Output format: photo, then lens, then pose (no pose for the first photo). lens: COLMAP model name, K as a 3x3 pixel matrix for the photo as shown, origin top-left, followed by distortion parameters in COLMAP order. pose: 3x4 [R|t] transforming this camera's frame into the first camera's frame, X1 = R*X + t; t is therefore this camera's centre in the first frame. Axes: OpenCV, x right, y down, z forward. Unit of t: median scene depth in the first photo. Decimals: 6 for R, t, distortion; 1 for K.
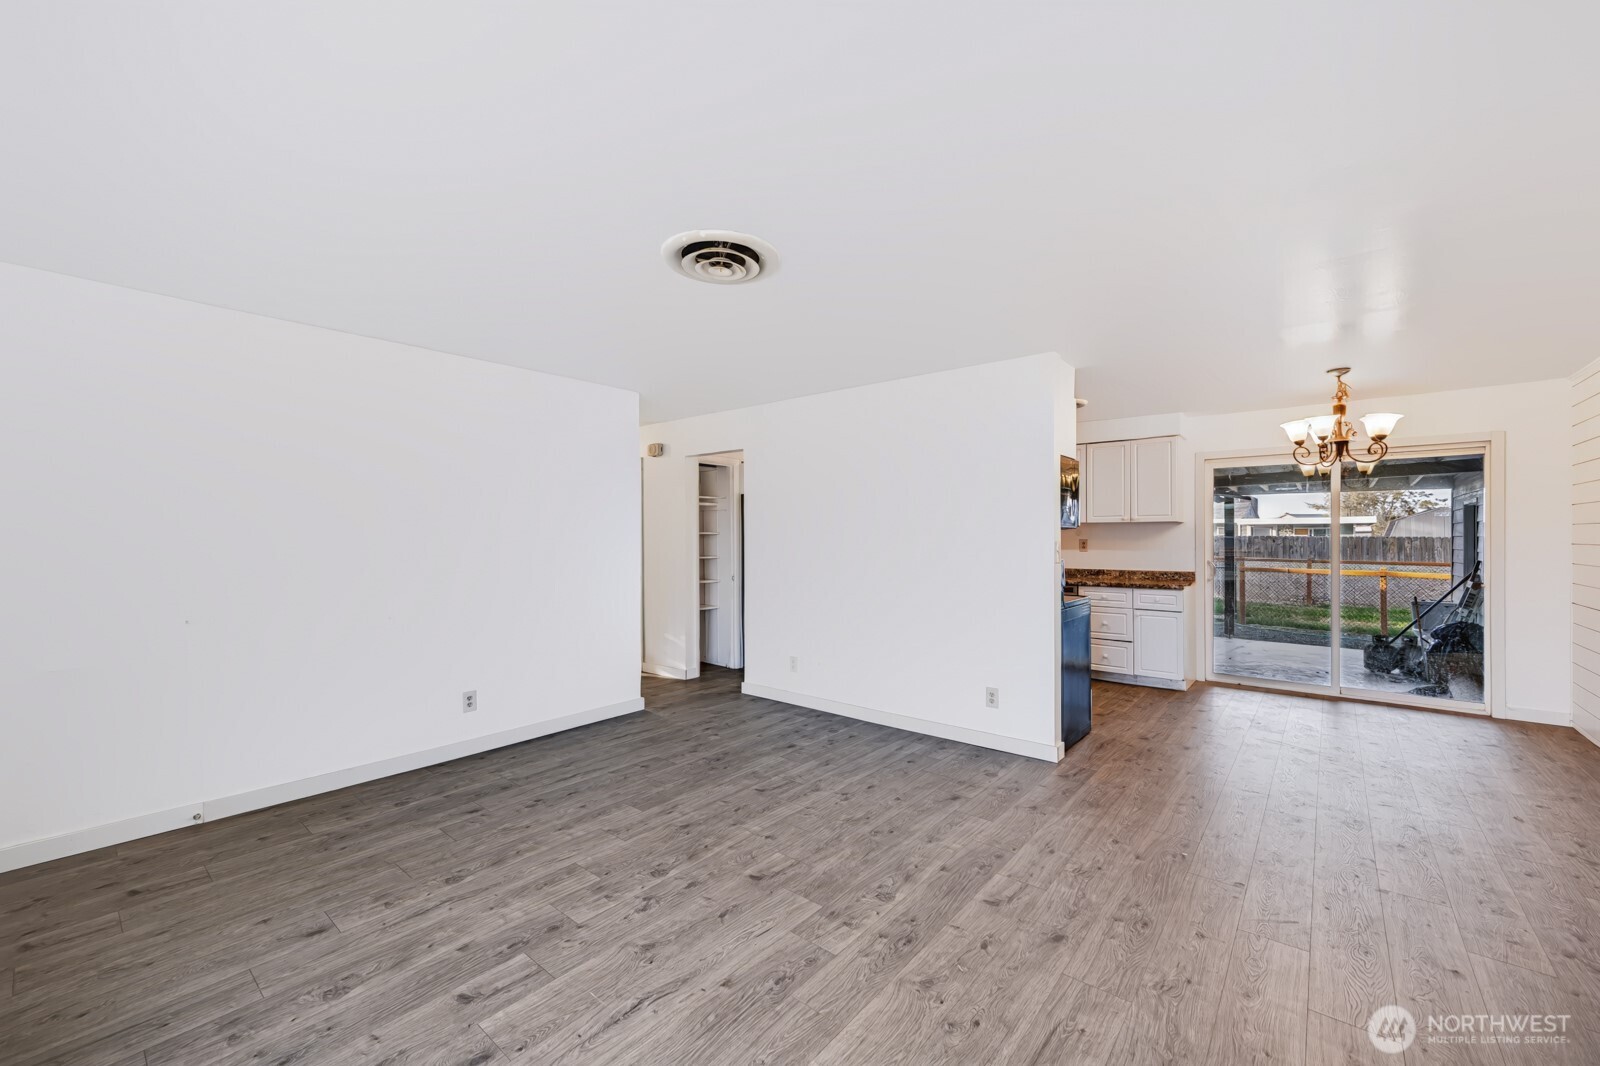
lens RADIAL K [[638.6, 0, 801.0], [0, 638.6, 543.0], [0, 0, 1]] dist [-0.001407, -0.000200]
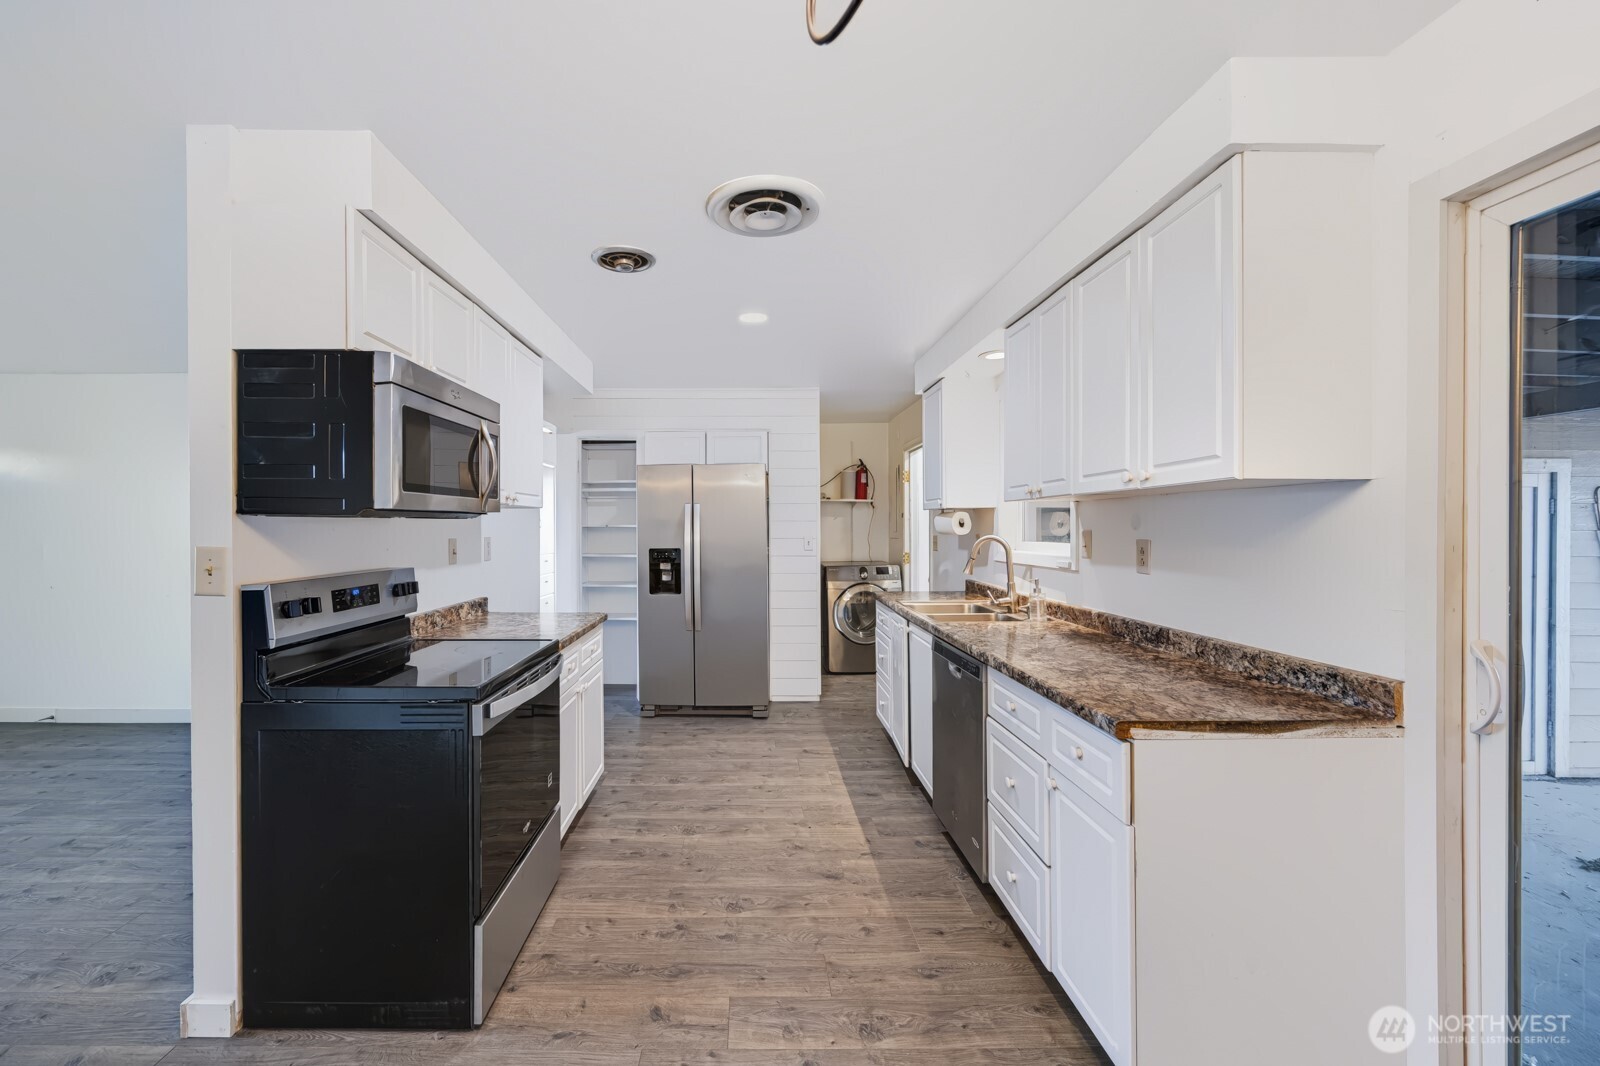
lens RADIAL K [[638.6, 0, 746.5], [0, 638.6, 518.1], [0, 0, 1]] dist [-0.001407, -0.000200]
pose [[0.635903, -0.014516, -0.771633, 0.967509], [-0.007169, 0.999669, -0.024714, -0.014122], [0.771736, 0.021248, 0.635588, 0.977312]]
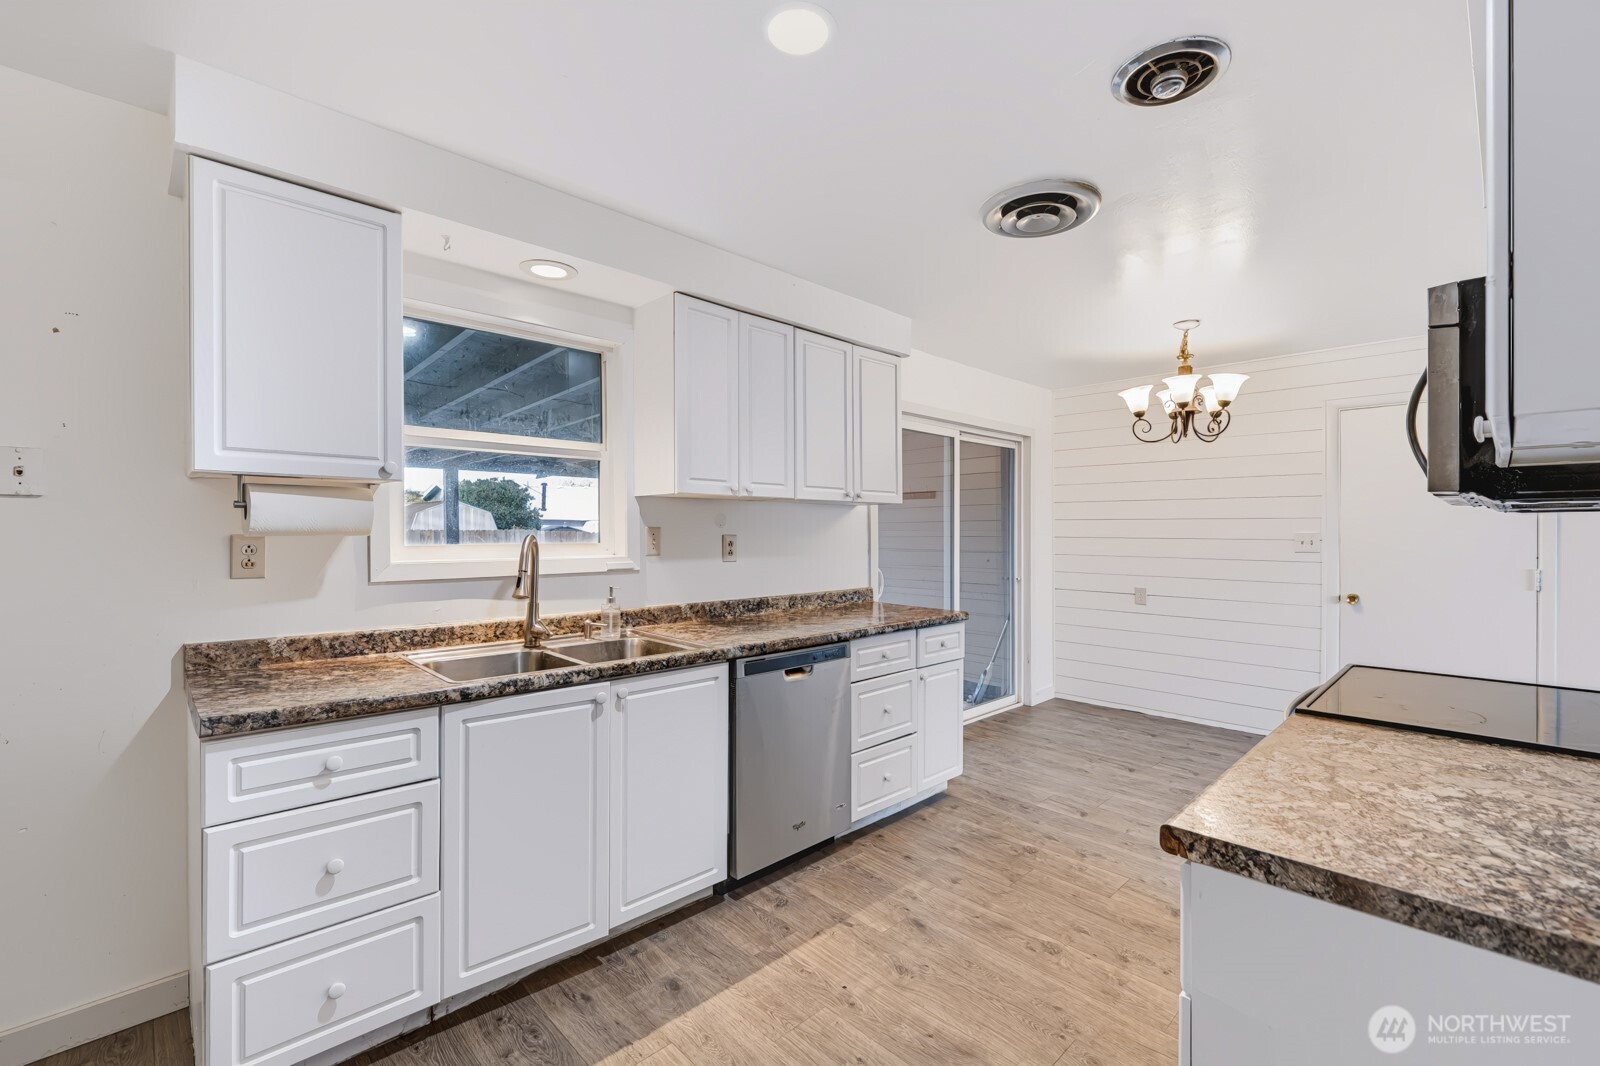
lens RADIAL K [[690.6, 0, 810.2], [0, 690.6, 533.8], [0, 0, 1]] dist [0.002899, 0.000298]
pose [[0.100155, -0.005393, 0.994957, -0.075290], [0.008297, 0.999955, 0.004585, -0.015129], [-0.994937, 0.007796, 0.100195, 1.482928]]
